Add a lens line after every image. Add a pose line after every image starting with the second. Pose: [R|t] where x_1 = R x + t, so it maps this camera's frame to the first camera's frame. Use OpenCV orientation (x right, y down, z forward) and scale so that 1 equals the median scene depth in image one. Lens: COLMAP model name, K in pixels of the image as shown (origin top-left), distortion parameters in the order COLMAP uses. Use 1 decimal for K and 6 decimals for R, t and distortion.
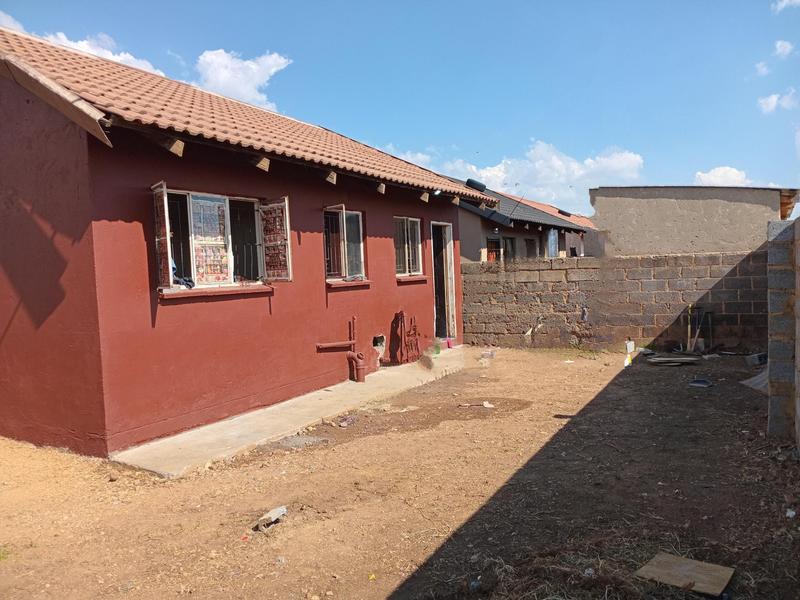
lens RADIAL K [[603.3, 0, 403.8], [0, 603.3, 297.9], [0, 0, 1]] dist [0.052638, -0.122848]
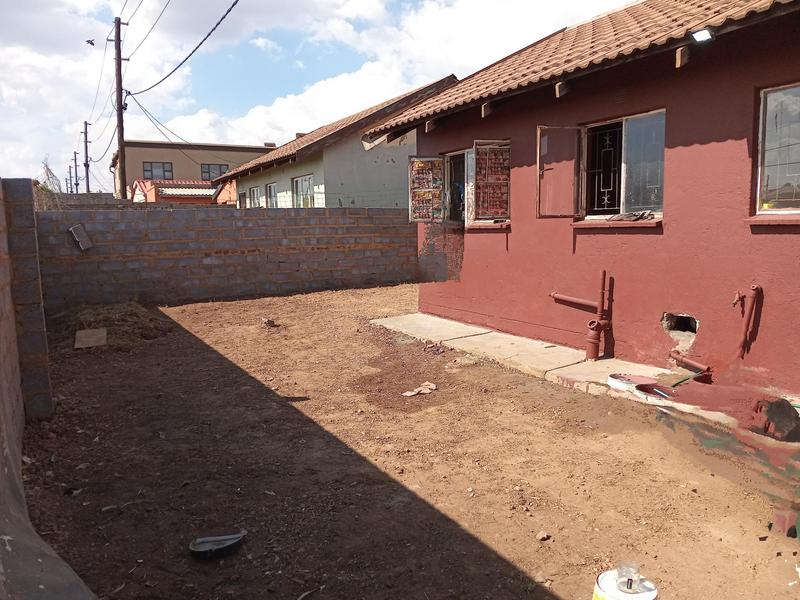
lens RADIAL K [[603.3, 0, 403.8], [0, 603.3, 297.9], [0, 0, 1]] dist [0.052638, -0.122848]
pose [[-0.511791, 0.165564, -0.843006, 0.650505], [0.015464, 0.982871, 0.183644, -0.073793], [0.858971, 0.080951, -0.505585, 1.157697]]
